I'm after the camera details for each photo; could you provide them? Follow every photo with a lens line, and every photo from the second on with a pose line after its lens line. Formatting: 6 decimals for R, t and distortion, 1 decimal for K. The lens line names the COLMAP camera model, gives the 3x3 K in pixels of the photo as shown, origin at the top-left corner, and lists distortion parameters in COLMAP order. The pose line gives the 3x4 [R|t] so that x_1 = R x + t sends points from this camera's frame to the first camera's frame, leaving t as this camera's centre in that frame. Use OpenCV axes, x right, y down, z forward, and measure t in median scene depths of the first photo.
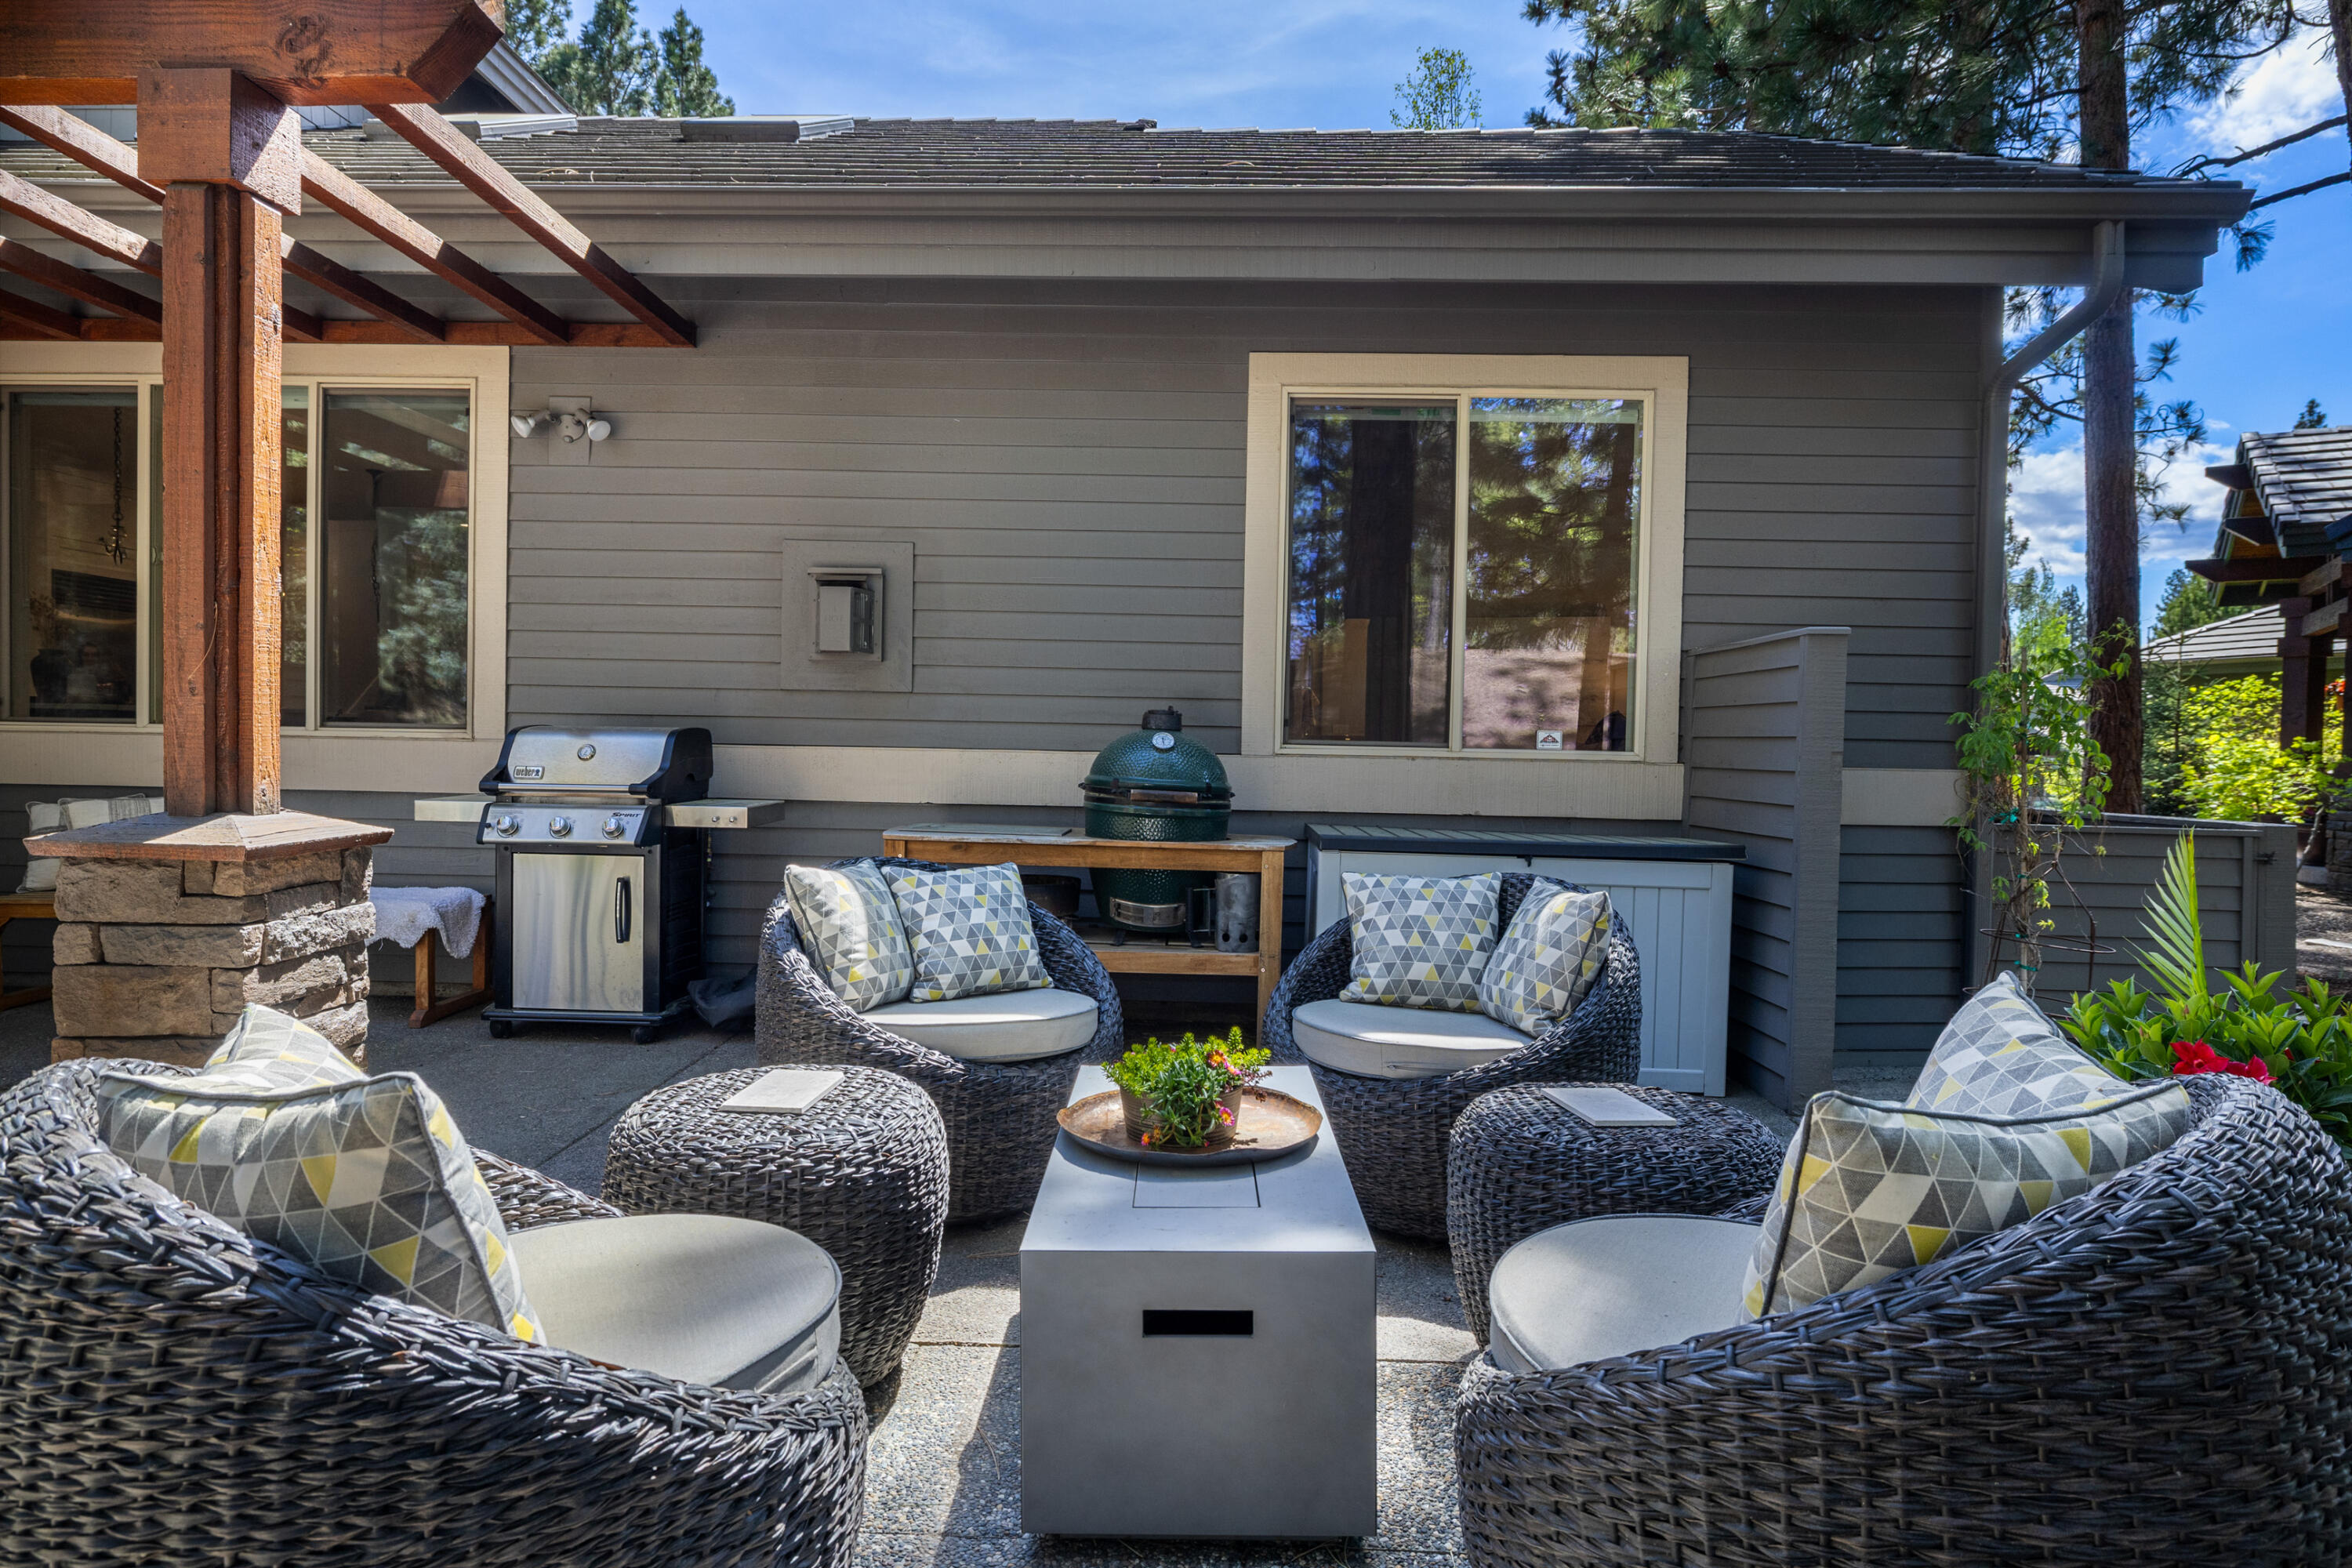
lens RADIAL K [[1333.7, 0, 1177.9], [0, 1333.7, 776.6], [0, 0, 1]] dist [-0.003873, 0.000421]
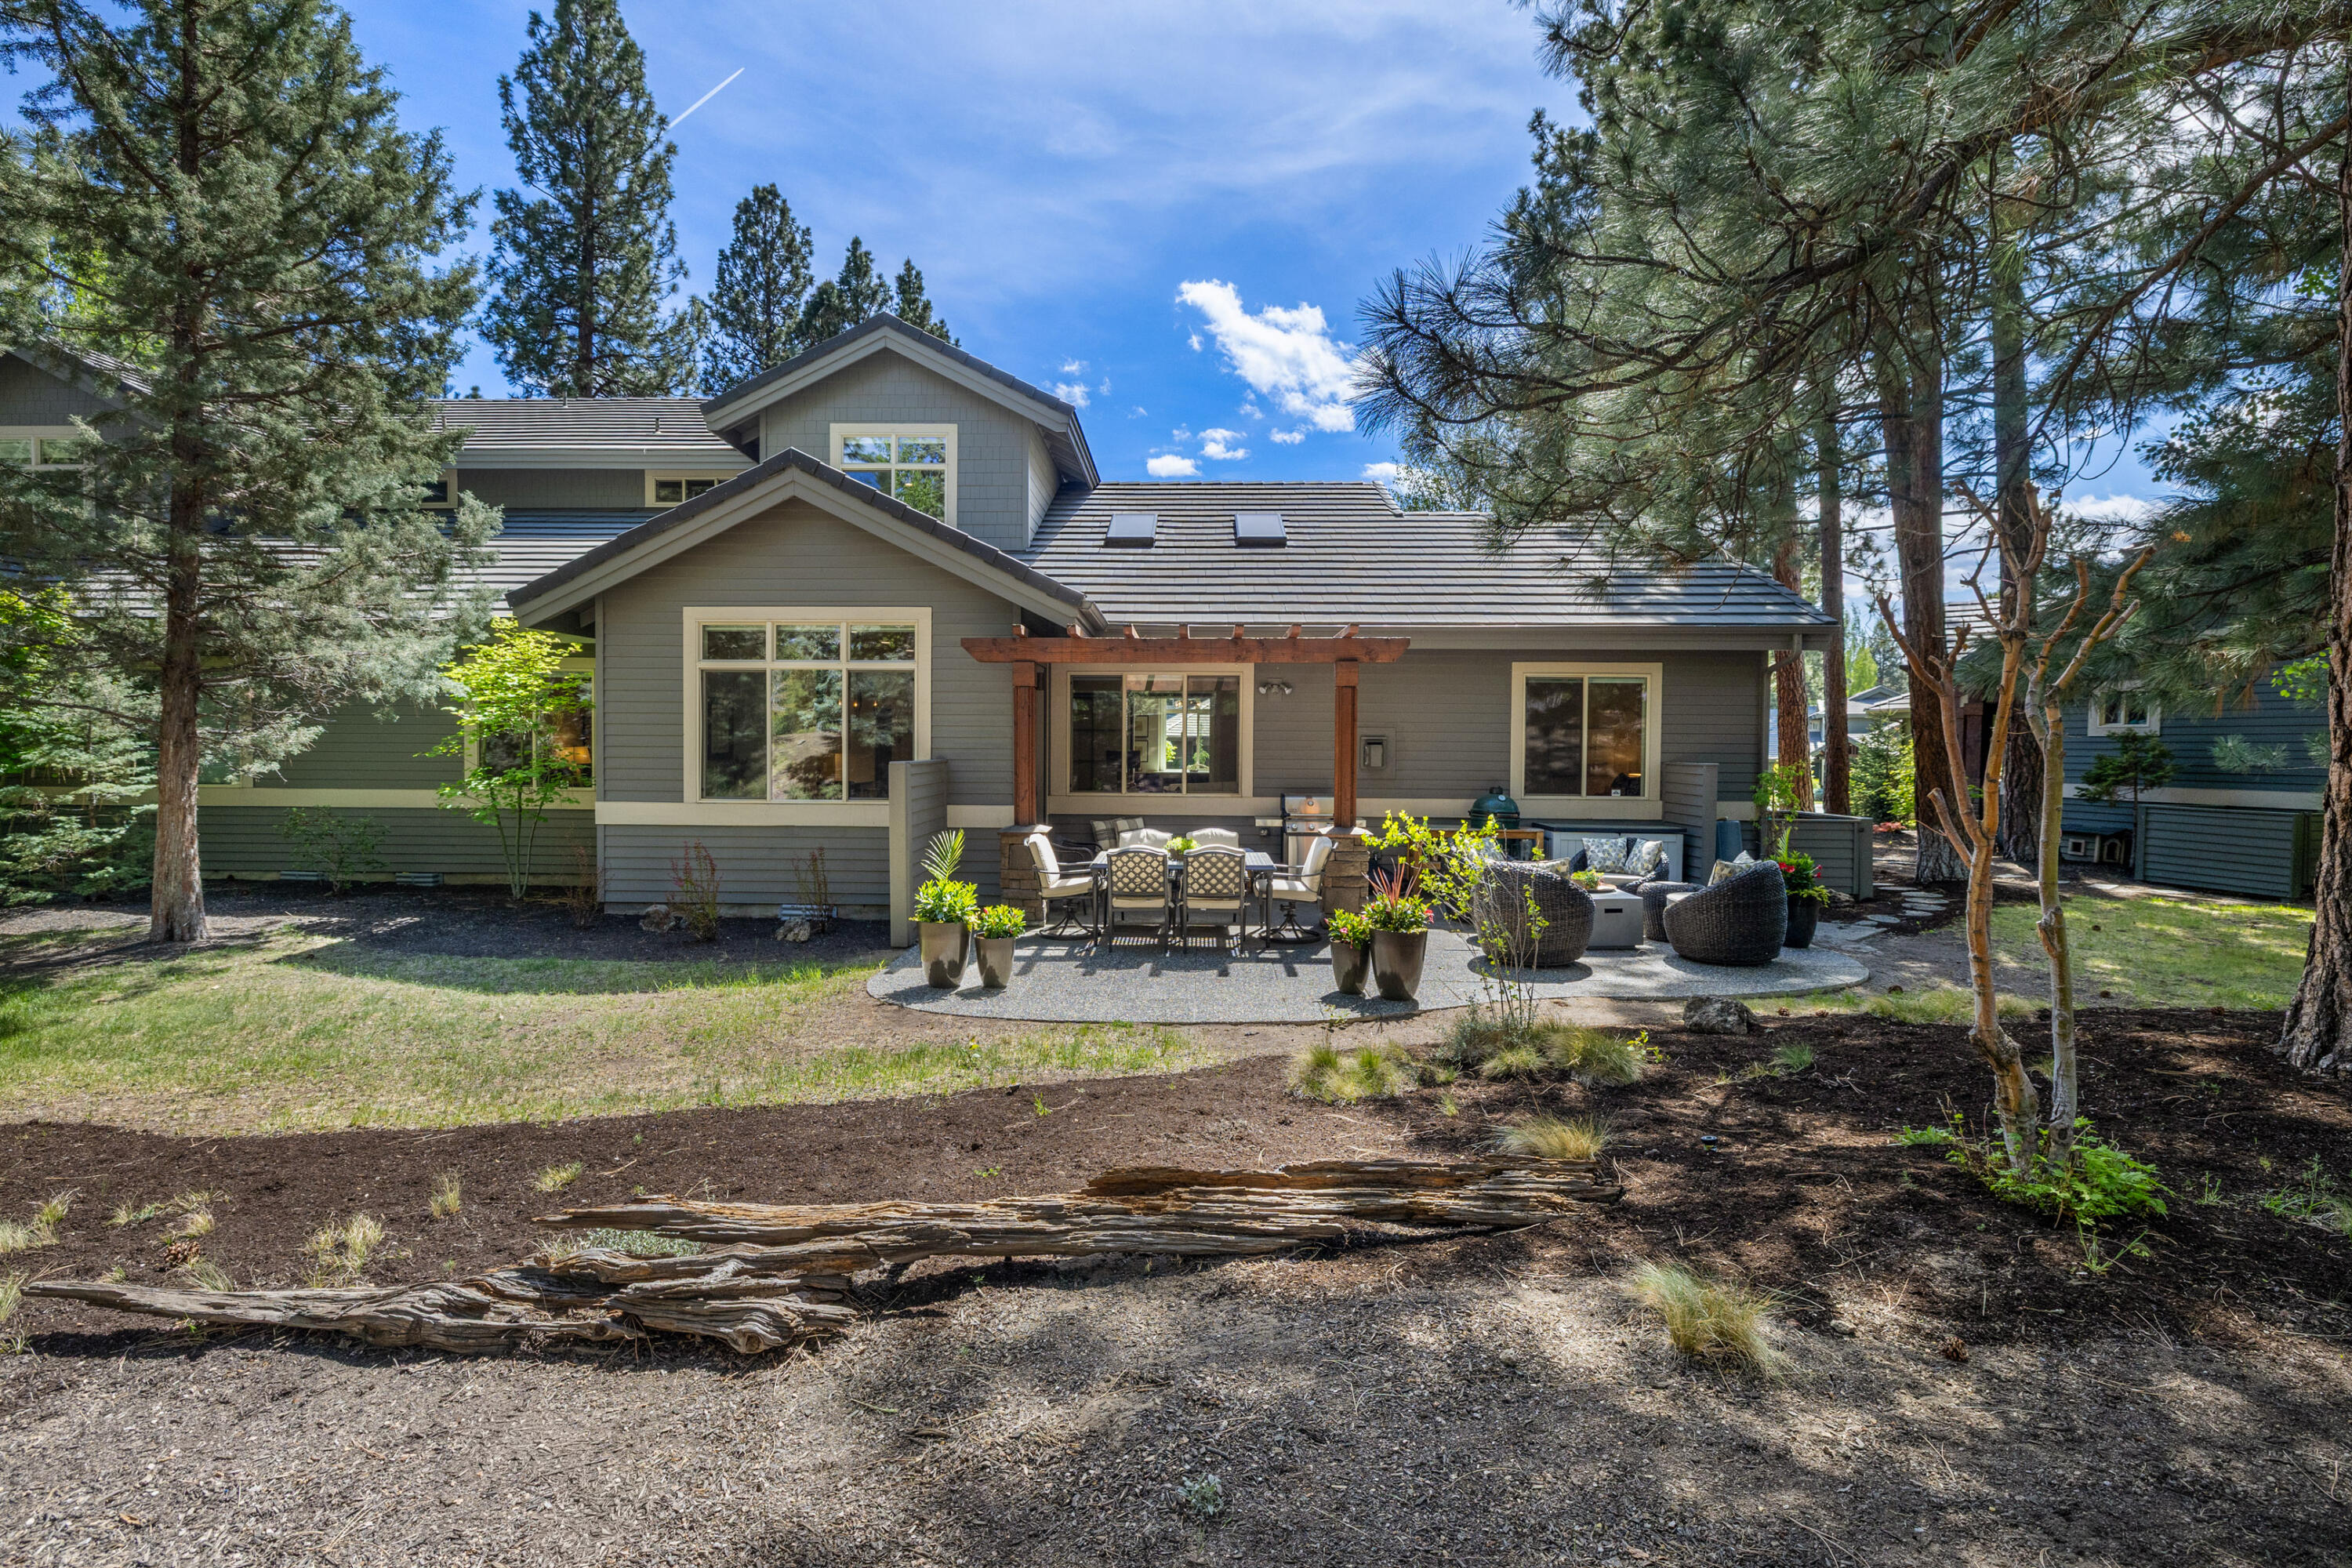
lens RADIAL K [[1057.2, 0, 1176.1], [0, 1057.2, 783.2], [0, 0, 1]] dist [-0.005237, -0.000166]
pose [[0.999910, -0.013132, -0.002754, -0.761011], [0.013161, 0.999857, 0.010651, -0.096974], [0.002613, -0.010687, 0.999939, -1.478672]]
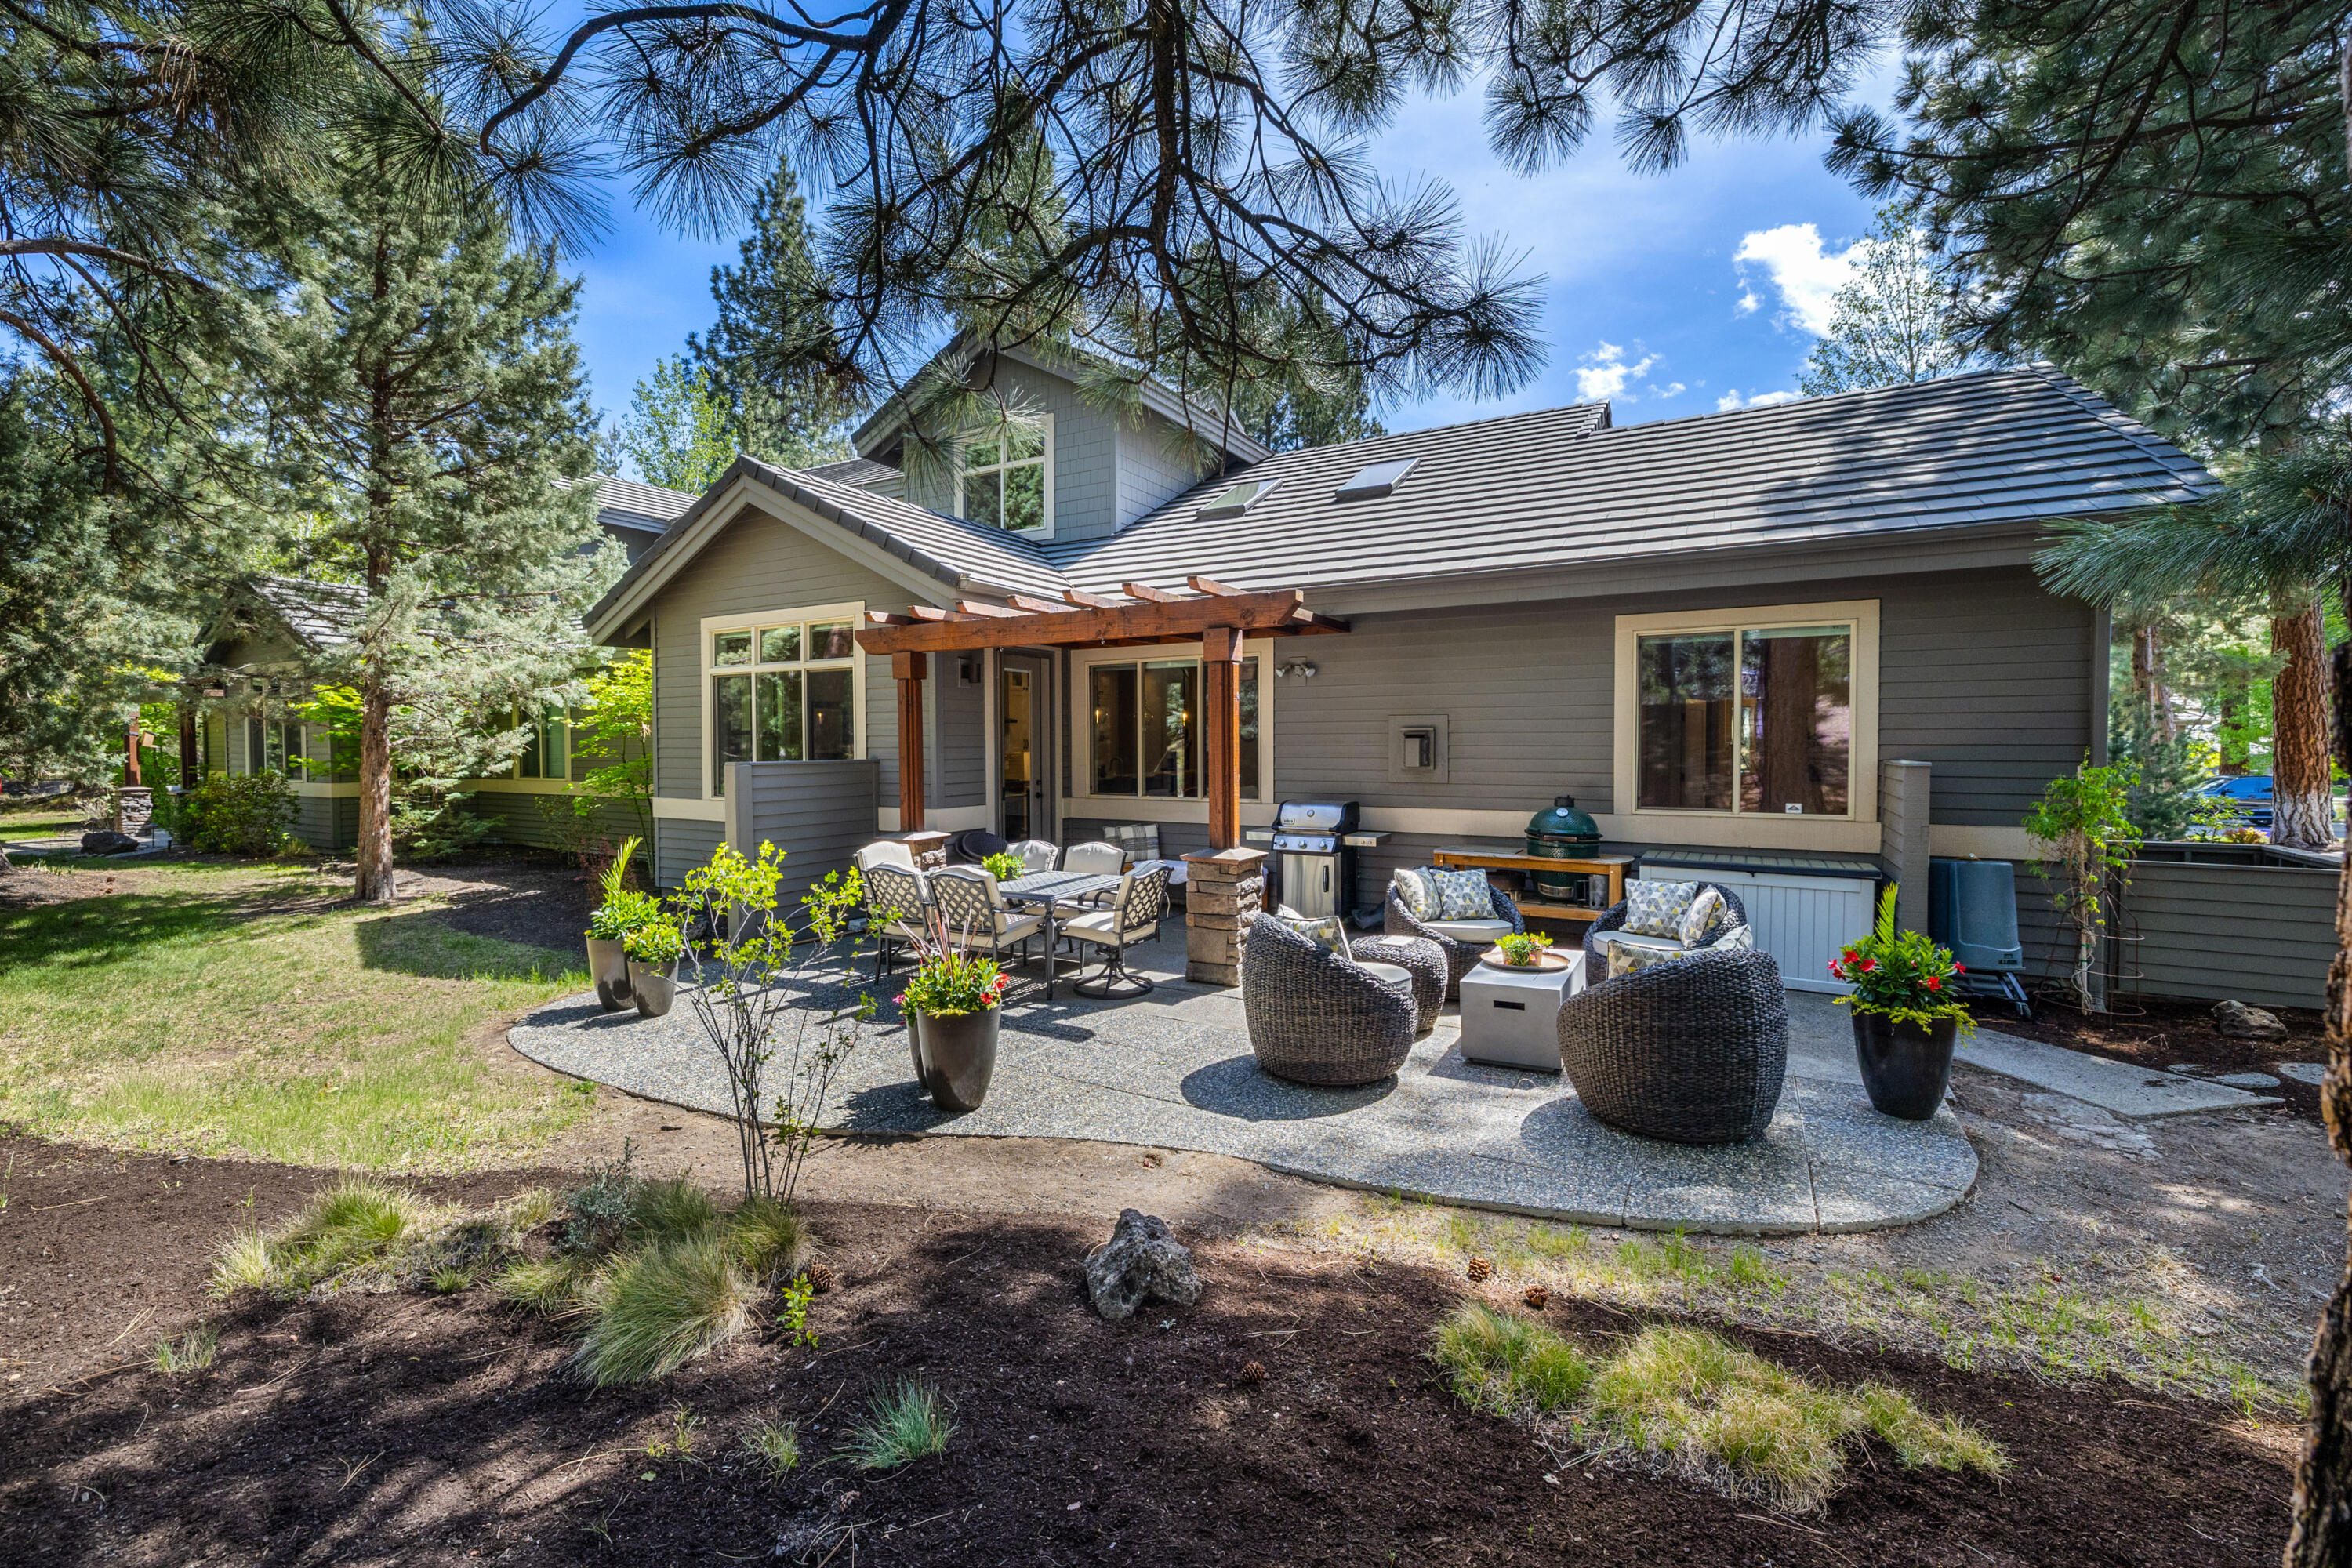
lens RADIAL K [[996.8, 0, 1160.7], [0, 996.8, 767.7], [0, 0, 1]] dist [0.001924, 0.000252]
pose [[0.875616, -0.010964, -0.482883, 0.200485], [0.009188, 0.999940, -0.006043, -0.094947], [0.482921, 0.000855, 0.875664, -0.742546]]
